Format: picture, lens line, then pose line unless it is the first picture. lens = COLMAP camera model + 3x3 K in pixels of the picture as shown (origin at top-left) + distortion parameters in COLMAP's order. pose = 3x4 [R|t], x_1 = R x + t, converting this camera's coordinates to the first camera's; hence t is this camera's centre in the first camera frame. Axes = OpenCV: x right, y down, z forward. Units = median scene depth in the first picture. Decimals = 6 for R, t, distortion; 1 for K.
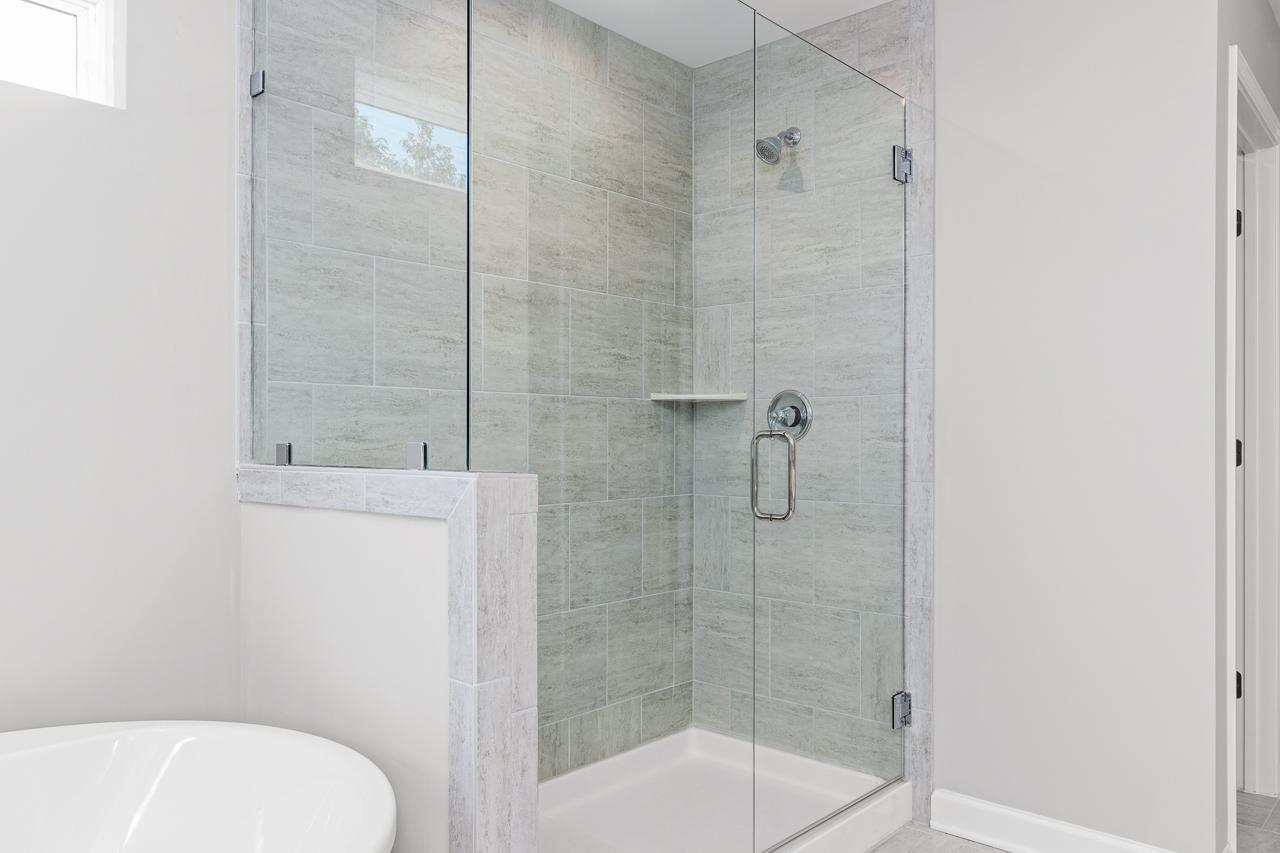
lens RADIAL K [[889.9, 0, 640.2], [0, 889.9, 439.3], [0, 0, 1]] dist [0.002468, -0.000315]
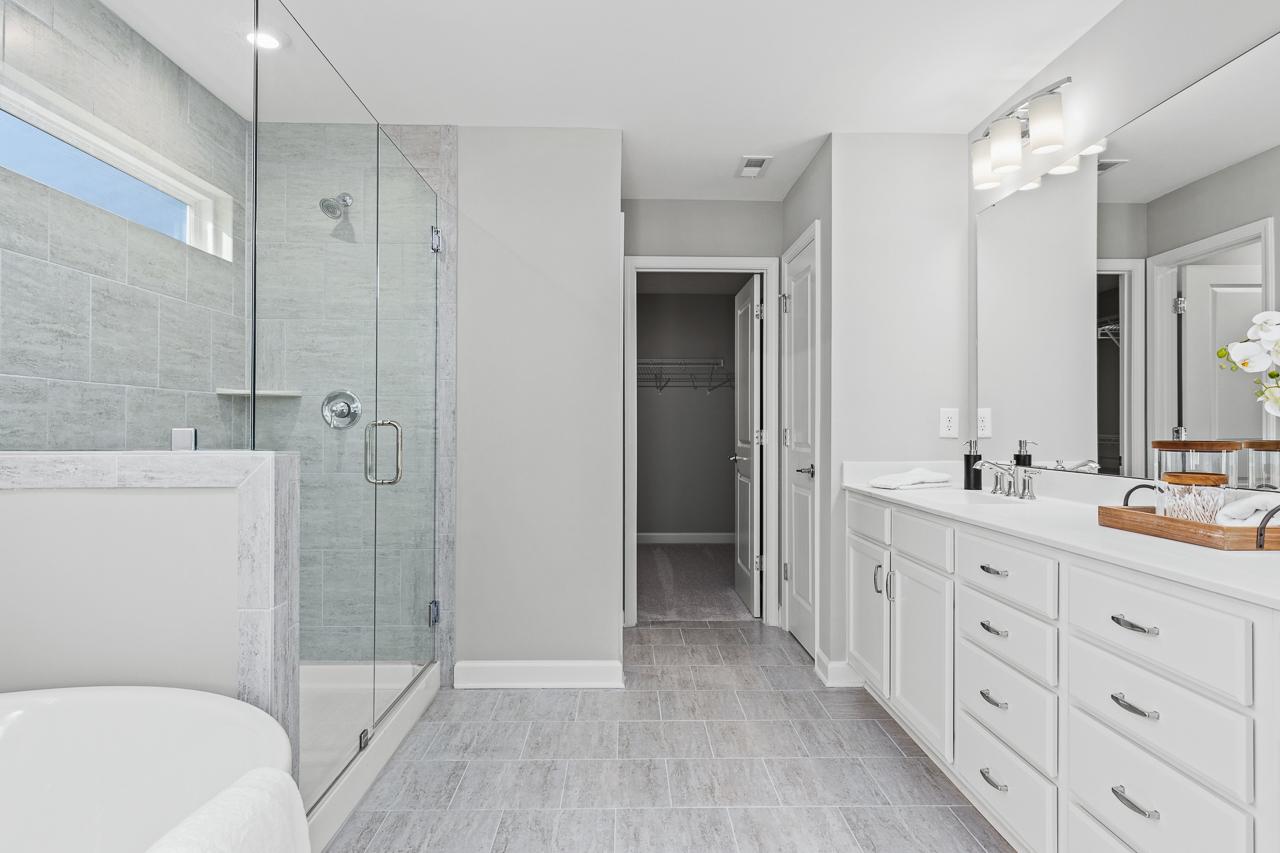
lens RADIAL K [[669.3, 0, 644.6], [0, 669.3, 421.1], [0, 0, 1]] dist [0.002561, 0.001907]
pose [[0.753290, 0.008584, 0.657632, -0.168082], [-0.002000, 0.999940, -0.010761, 0.001058], [-0.657685, 0.006791, 0.753262, -0.052495]]
